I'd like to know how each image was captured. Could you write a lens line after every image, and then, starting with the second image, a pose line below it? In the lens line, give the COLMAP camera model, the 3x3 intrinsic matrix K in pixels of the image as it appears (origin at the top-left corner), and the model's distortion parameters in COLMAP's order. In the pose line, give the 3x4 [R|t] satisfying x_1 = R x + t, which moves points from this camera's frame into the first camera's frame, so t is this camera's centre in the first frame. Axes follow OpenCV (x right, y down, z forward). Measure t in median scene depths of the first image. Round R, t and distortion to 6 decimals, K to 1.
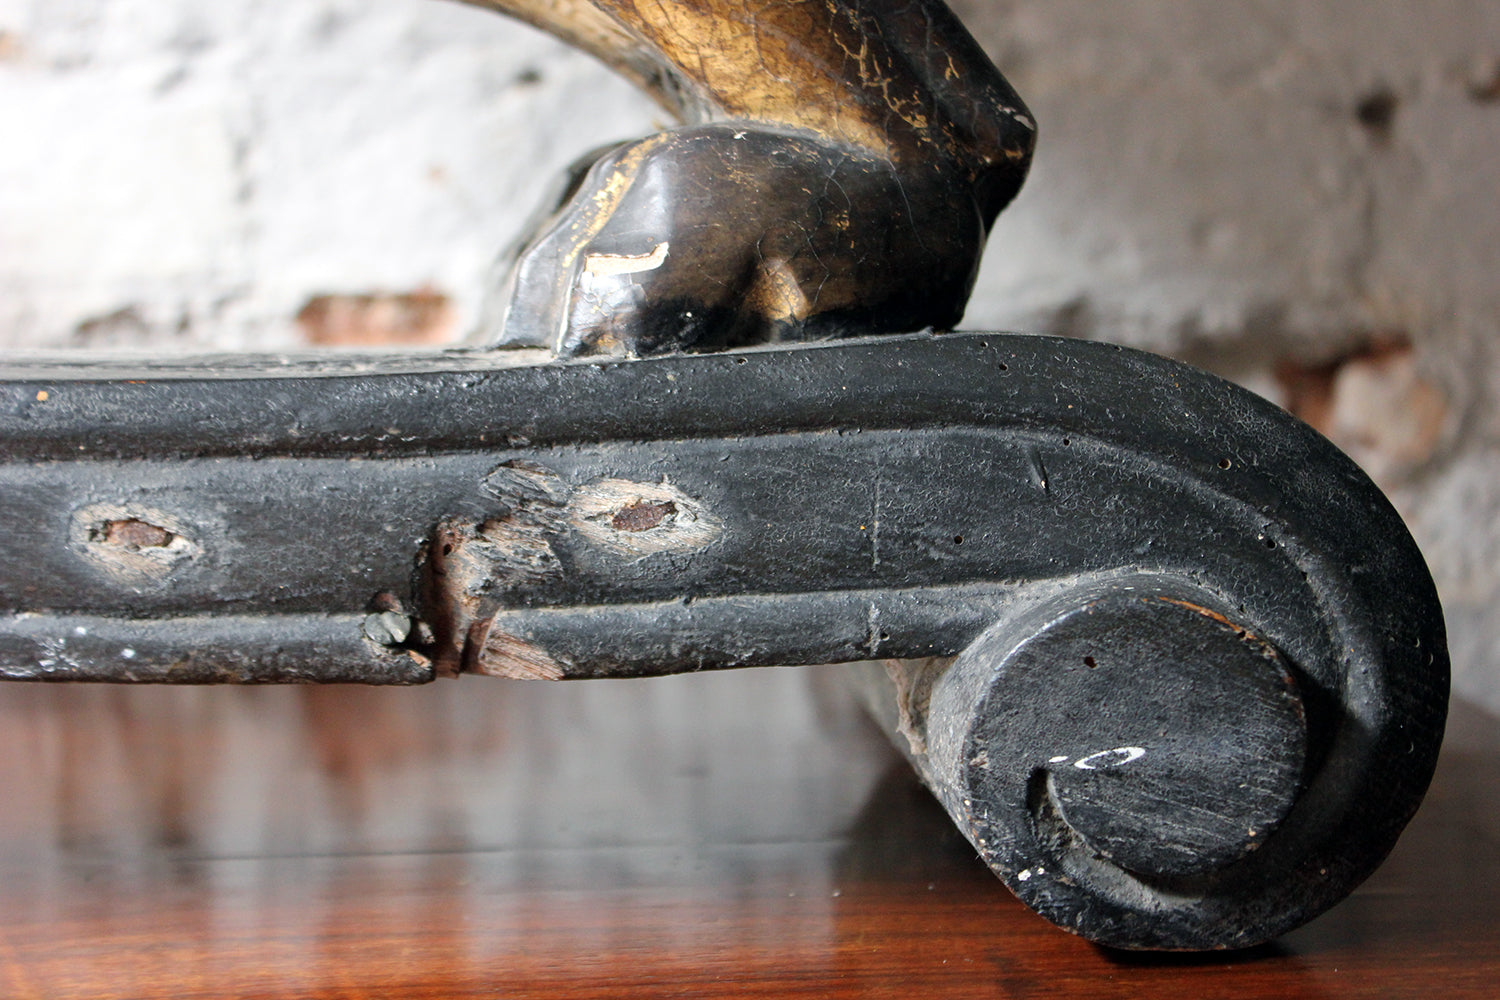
lens RADIAL K [[2549.9, 0, 769.6], [0, 2549.9, 501.7], [0, 0, 1]] dist [0.002681, 0.051891]
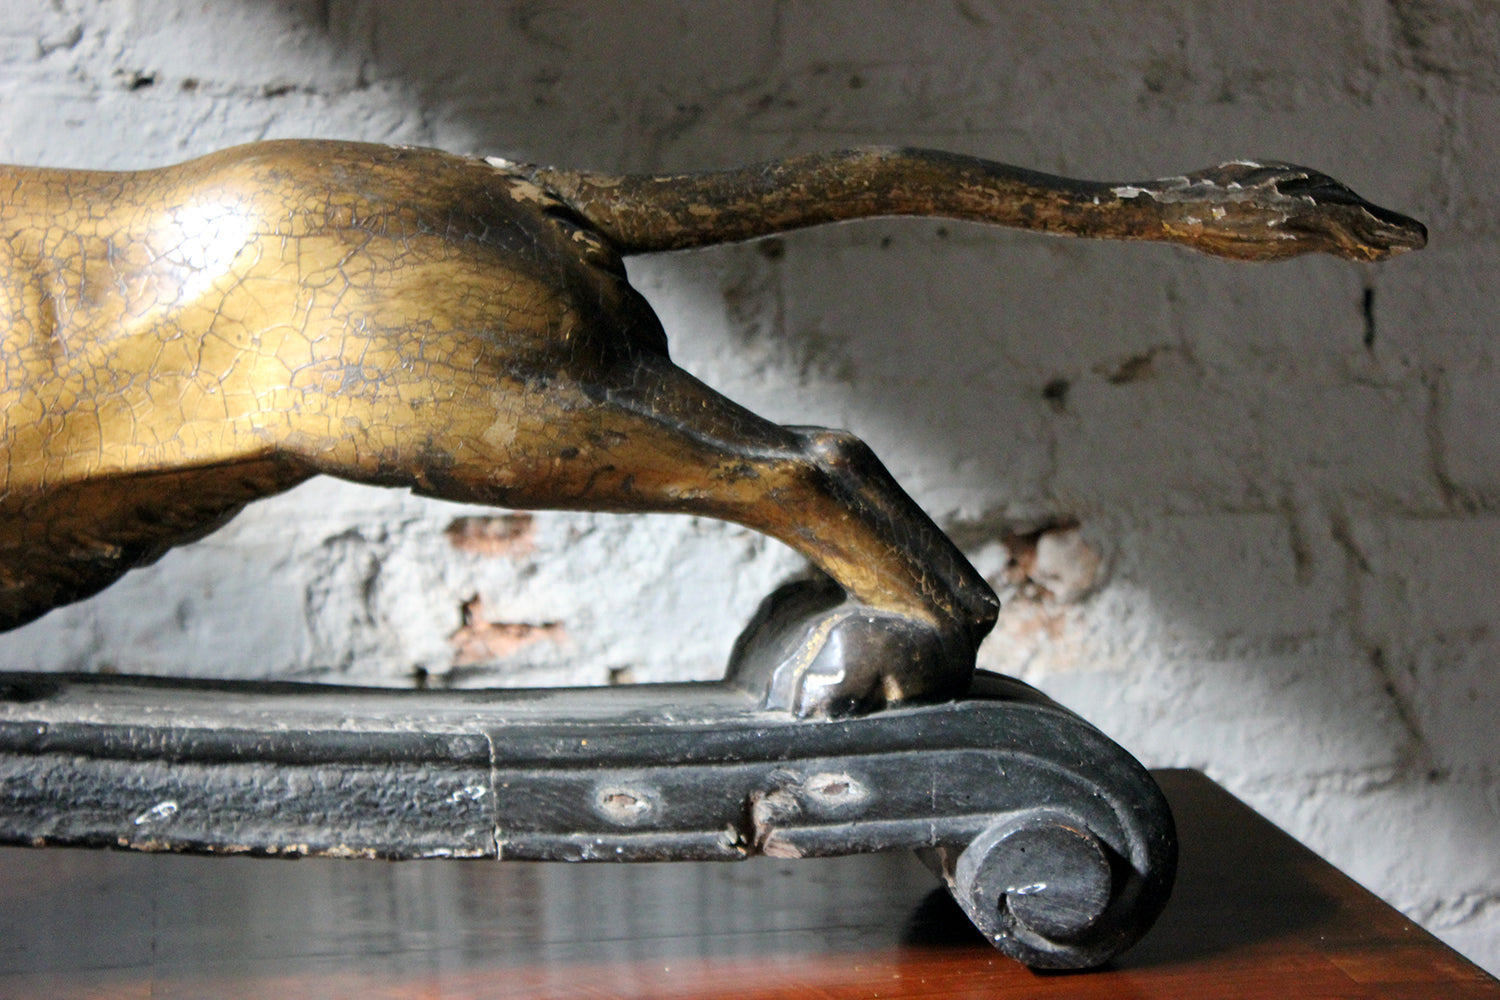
lens RADIAL K [[3521.0, 0, 792.6], [0, 3521.0, 468.1], [0, 0, 1]] dist [0.046001, 0.427931]
pose [[0.999341, -0.011697, 0.034349, -0.198325], [0.011988, 0.999894, -0.008262, -0.265290], [-0.034249, 0.008669, 0.999376, -2.270331]]
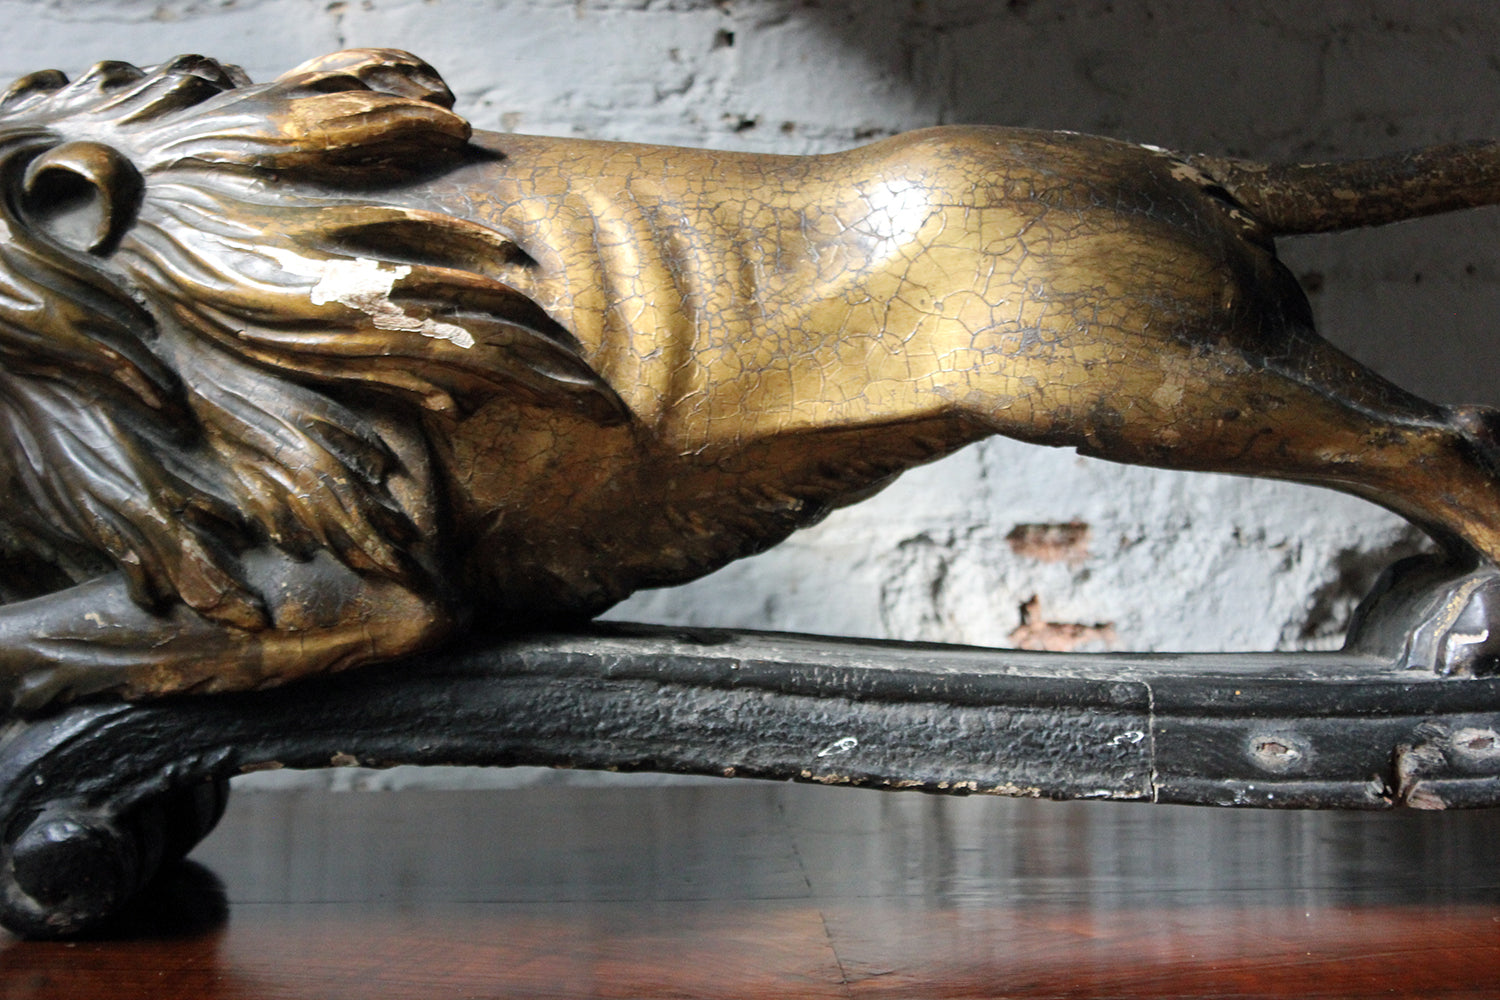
lens RADIAL K [[3044.3, 0, 793.0], [0, 3044.3, 463.8], [0, 0, 1]] dist [0.021980, 0.285056]
pose [[0.997619, 0.003186, -0.068894, -0.509737], [-0.006449, 0.998865, -0.047191, -0.120424], [0.068666, 0.047523, 0.996507, -1.995371]]
